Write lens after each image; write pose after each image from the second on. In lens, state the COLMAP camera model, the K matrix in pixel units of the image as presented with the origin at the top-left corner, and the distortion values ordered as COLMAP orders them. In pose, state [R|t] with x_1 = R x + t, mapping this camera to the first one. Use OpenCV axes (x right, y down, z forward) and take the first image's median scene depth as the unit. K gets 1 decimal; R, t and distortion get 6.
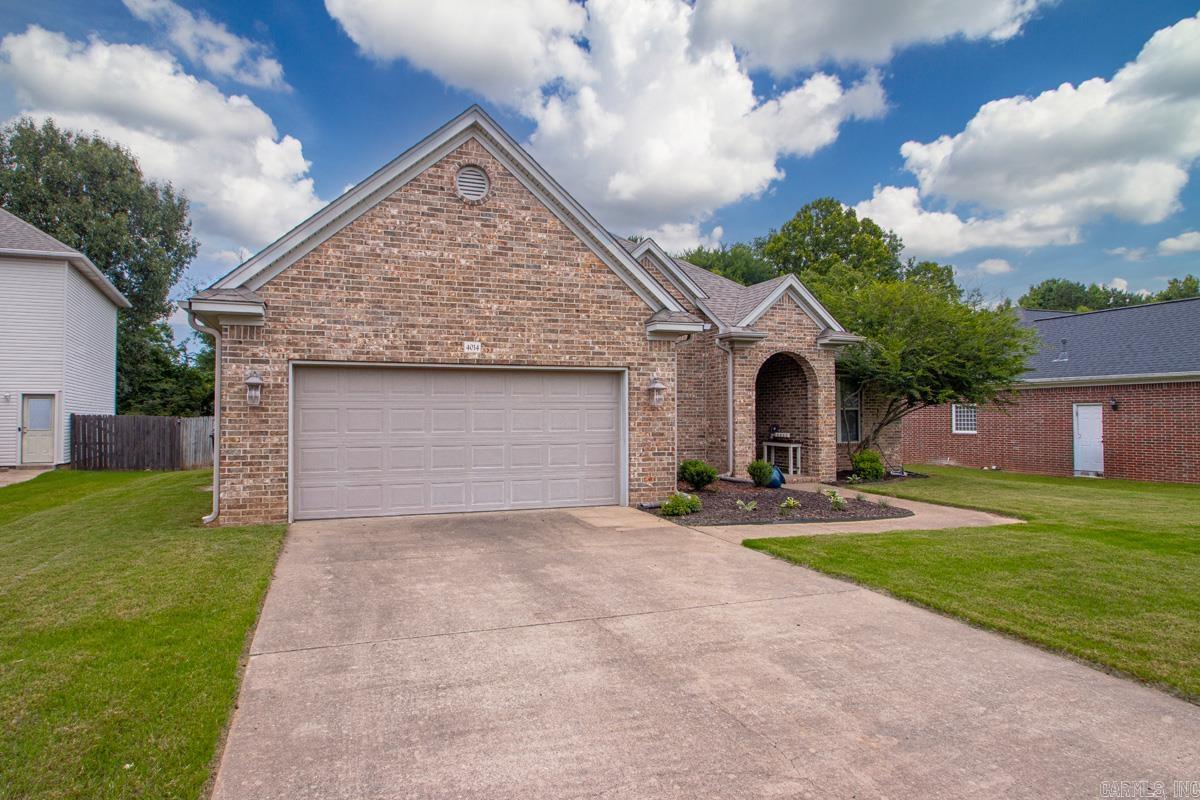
lens RADIAL K [[676.8, 0, 600.0], [0, 676.8, 400.0], [0, 0, 1]] dist [-0.020315, -0.000084]
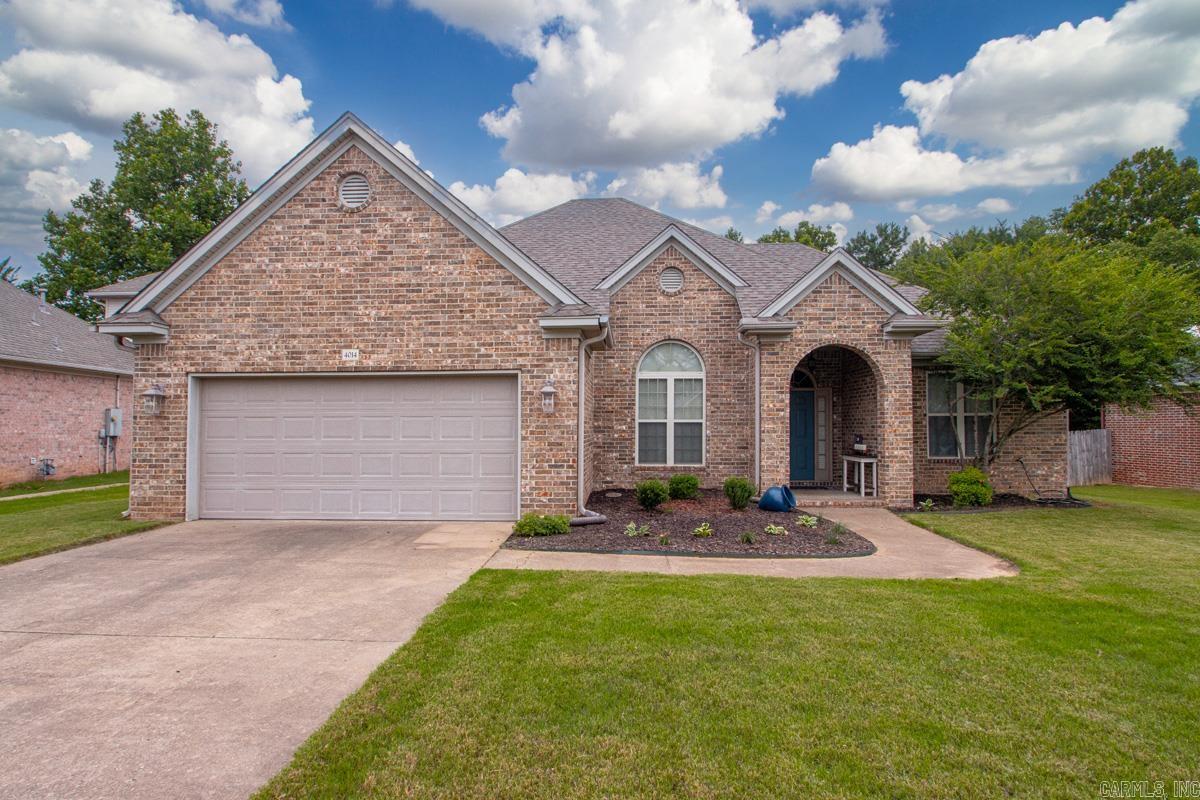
lens RADIAL K [[691.3, 0, 576.5], [0, 691.3, 402.2], [0, 0, 1]] dist [-0.020678, -0.000395]
pose [[0.921100, -0.013930, -0.389077, 0.505968], [0.010314, 0.999882, -0.011381, 0.006940], [0.389189, 0.006470, 0.921135, 0.190291]]
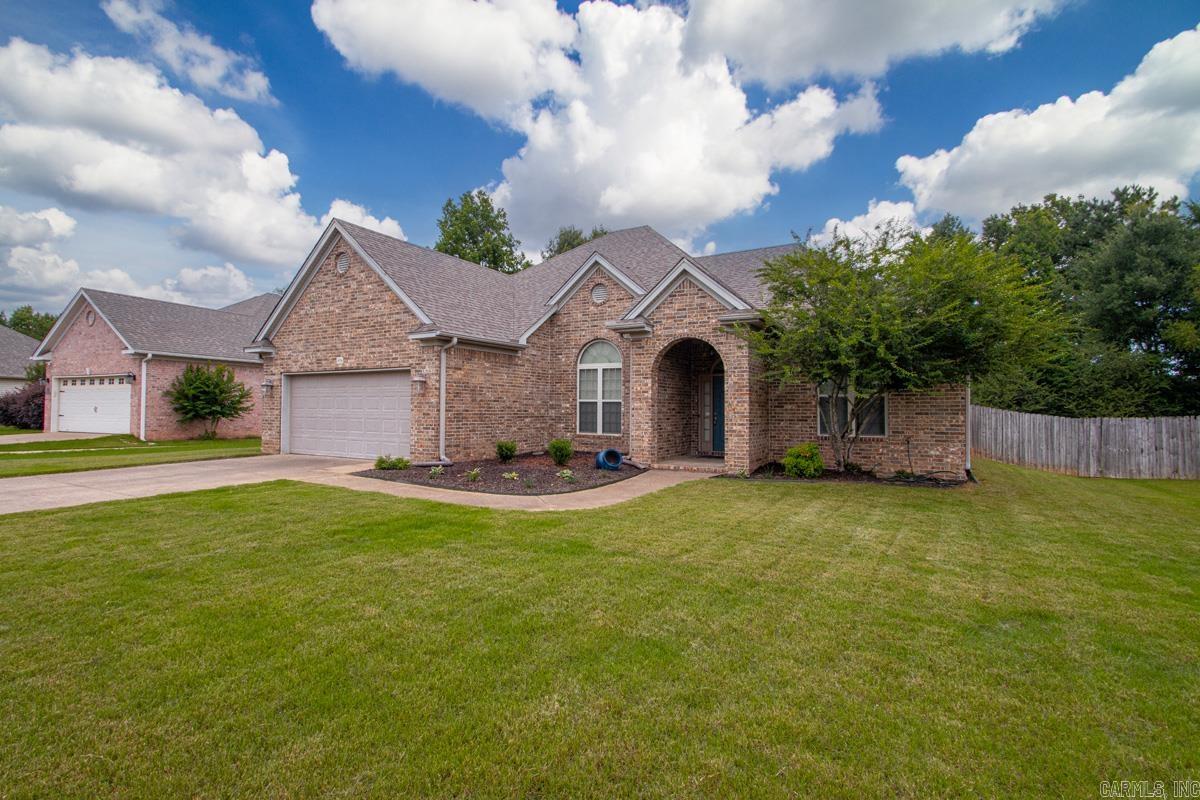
lens RADIAL K [[579.8, 0, 600.0], [0, 579.8, 400.0], [0, 0, 1]] dist [-0.005141, -0.000909]
pose [[0.636640, -0.004854, -0.771145, 1.334400], [0.011340, 0.999931, 0.003068, 0.024374], [0.771077, -0.010698, 0.636652, 0.567563]]
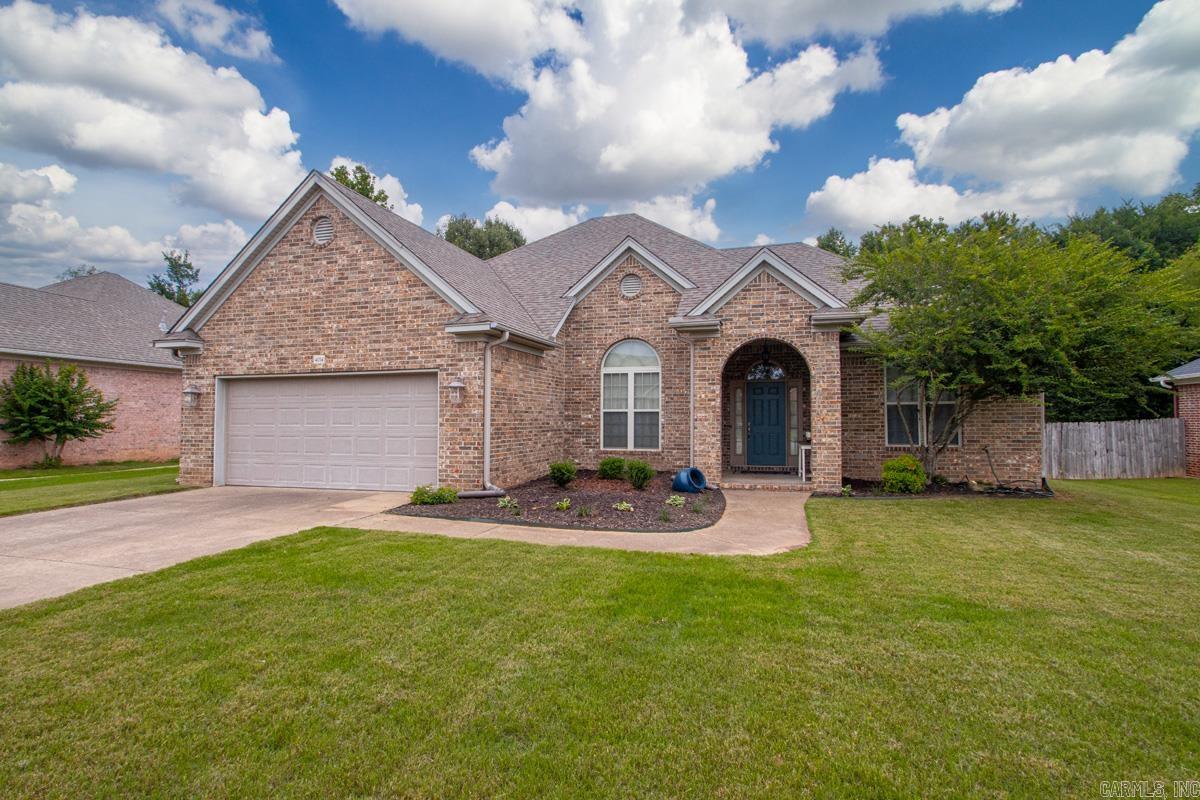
lens RADIAL K [[612.5, 0, 585.8], [0, 612.5, 396.2], [0, 0, 1]] dist [0.003241, -0.015995]
pose [[0.802623, -0.021706, -0.596092, 0.891105], [0.017131, 0.999764, -0.013339, 0.015193], [0.596241, 0.000495, 0.802806, 0.366297]]
